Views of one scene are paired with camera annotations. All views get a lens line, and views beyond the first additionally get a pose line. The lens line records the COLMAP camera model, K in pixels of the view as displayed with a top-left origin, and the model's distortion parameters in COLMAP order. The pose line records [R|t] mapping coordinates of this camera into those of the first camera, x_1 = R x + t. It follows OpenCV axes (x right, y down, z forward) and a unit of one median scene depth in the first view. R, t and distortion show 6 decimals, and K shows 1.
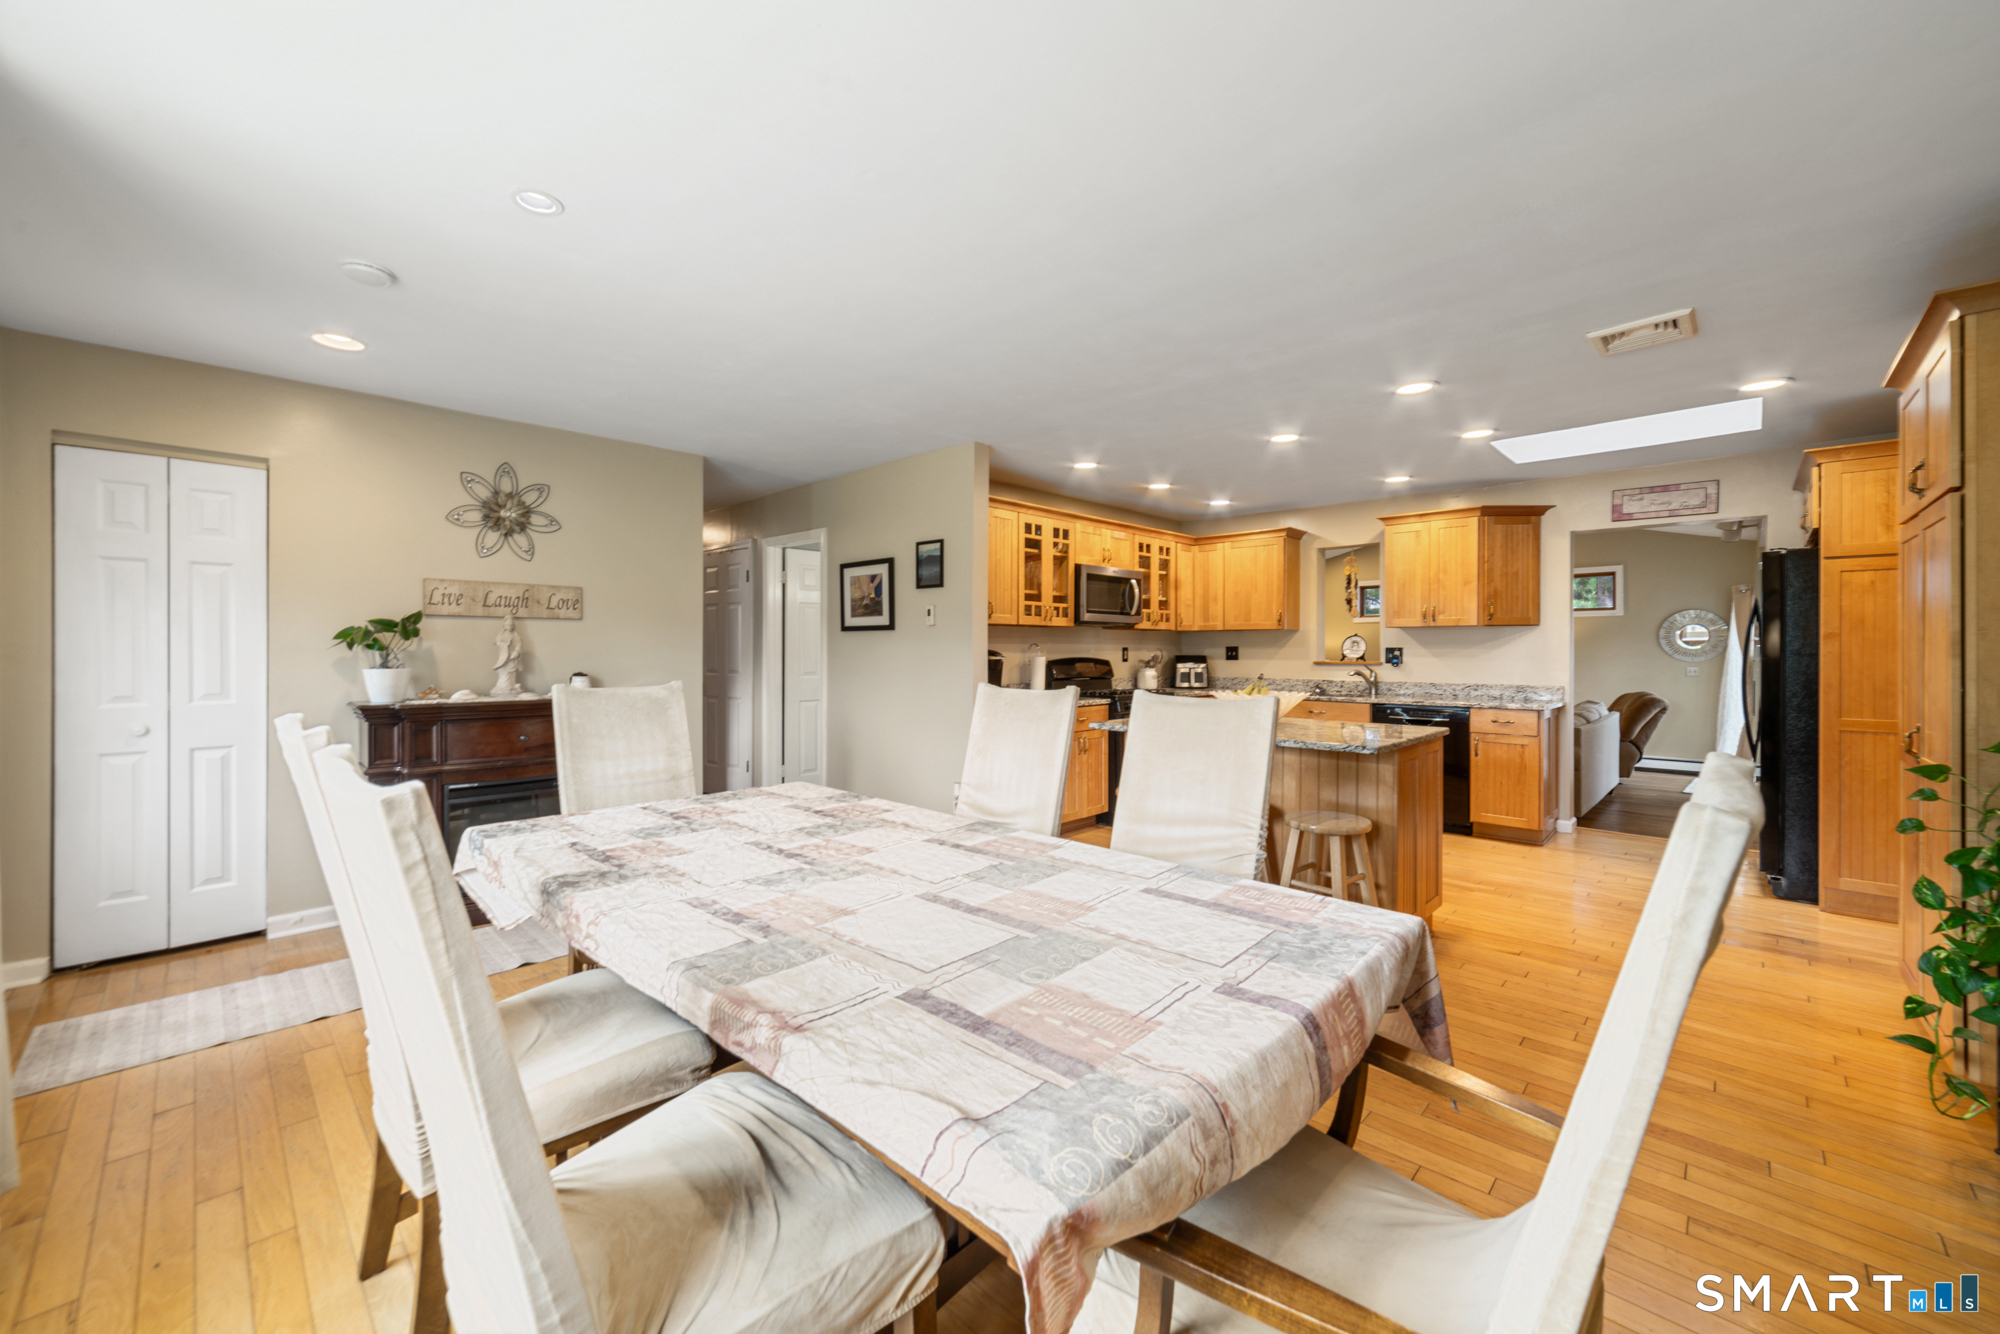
lens RADIAL K [[789.6, 0, 986.1], [0, 789.6, 653.9], [0, 0, 1]] dist [-0.005498, 0.001246]
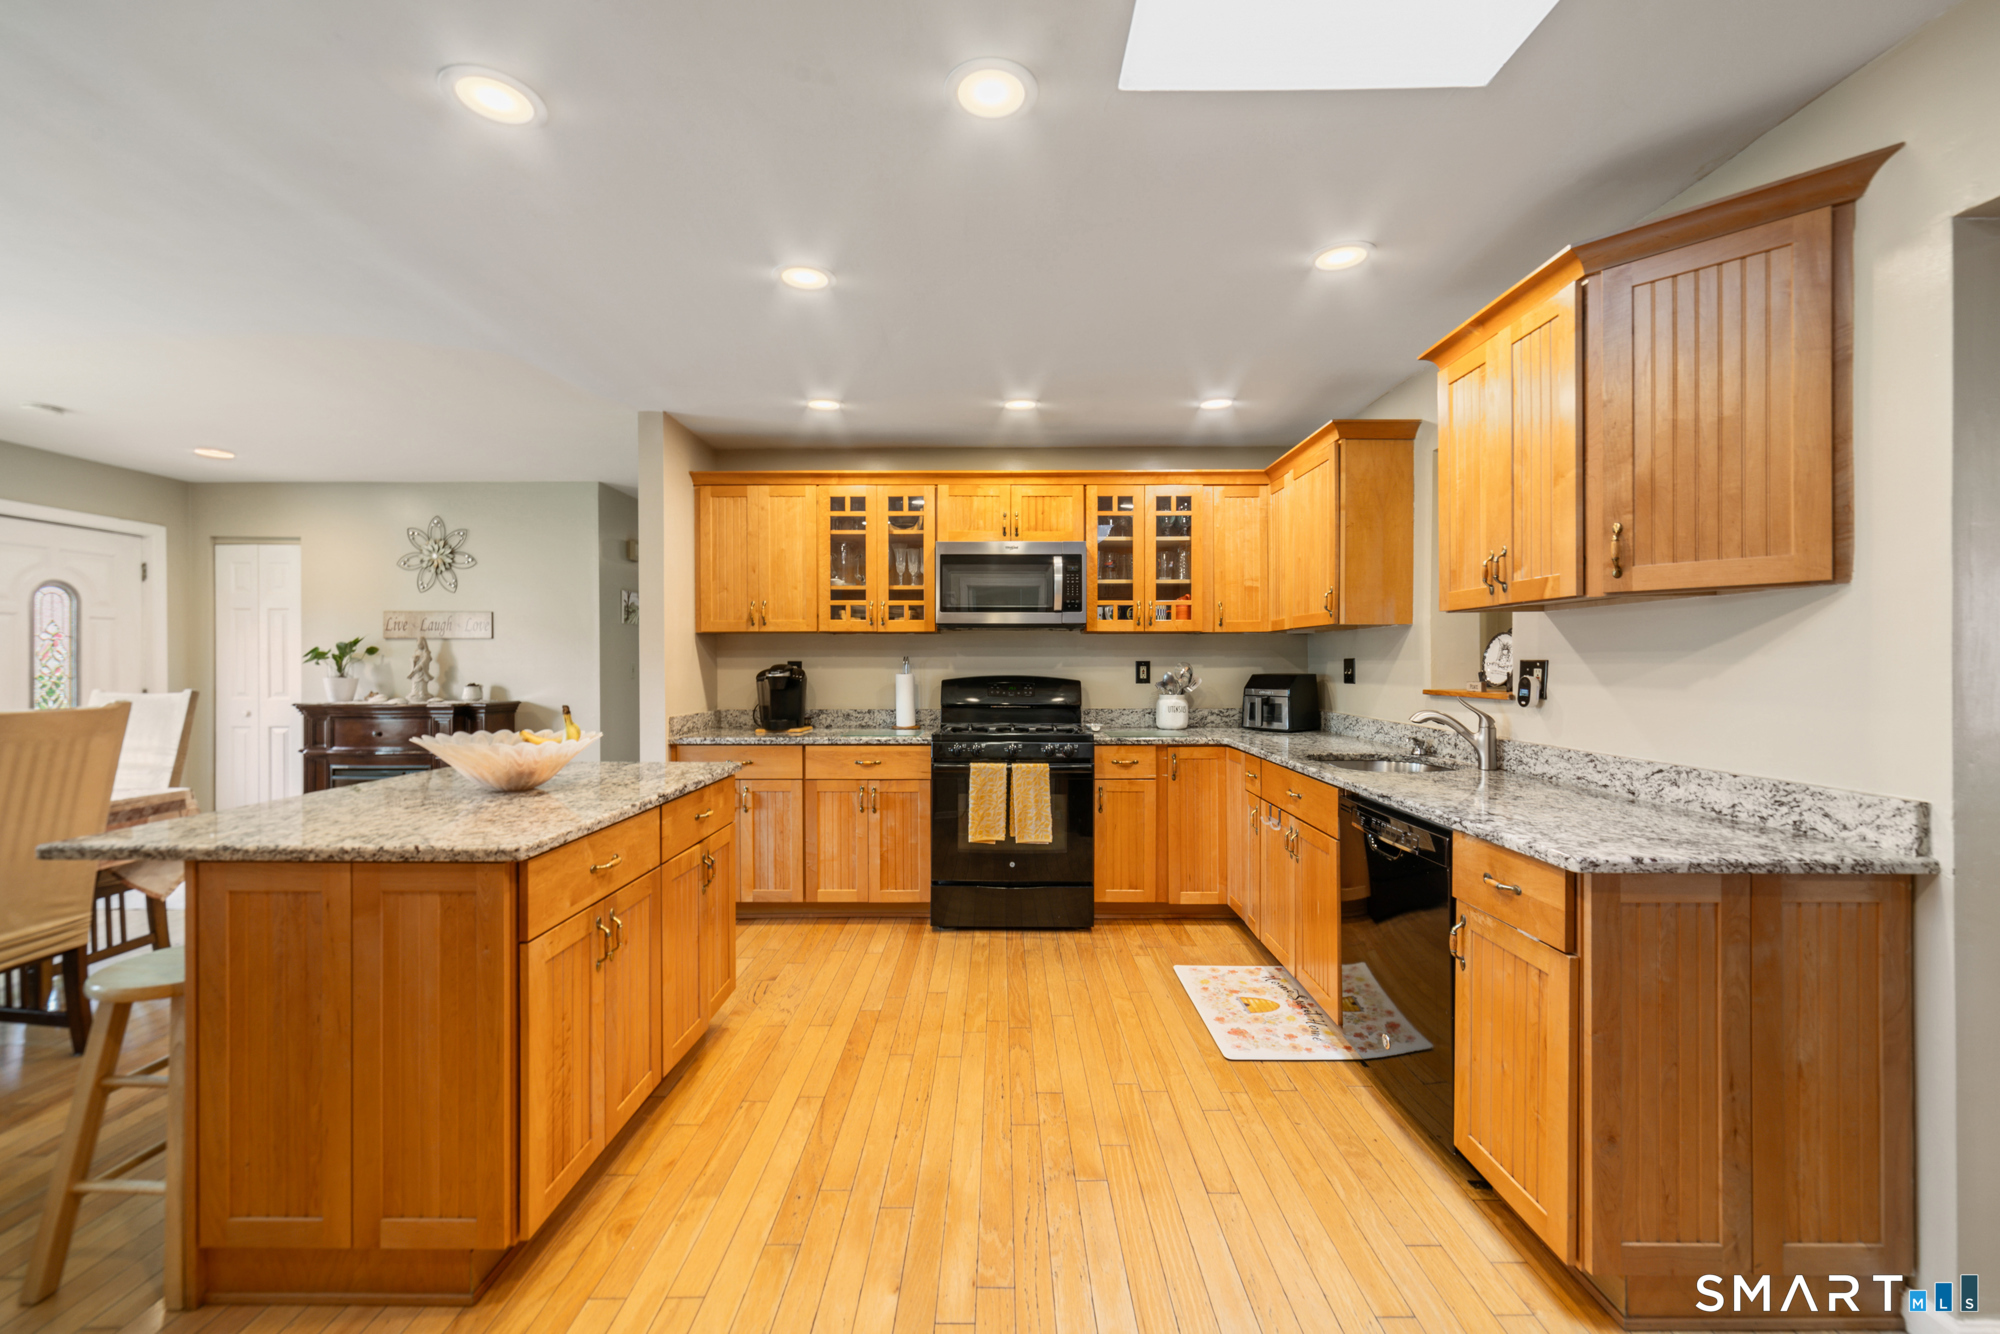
lens RADIAL K [[789.6, 0, 999.0], [0, 789.6, 665.5], [0, 0, 1]] dist [-0.005498, 0.001246]
pose [[0.697502, 0.001680, -0.716581, 0.685411], [-0.004447, 0.999988, -0.001984, -0.003574], [0.716569, 0.004571, 0.697501, 0.570451]]
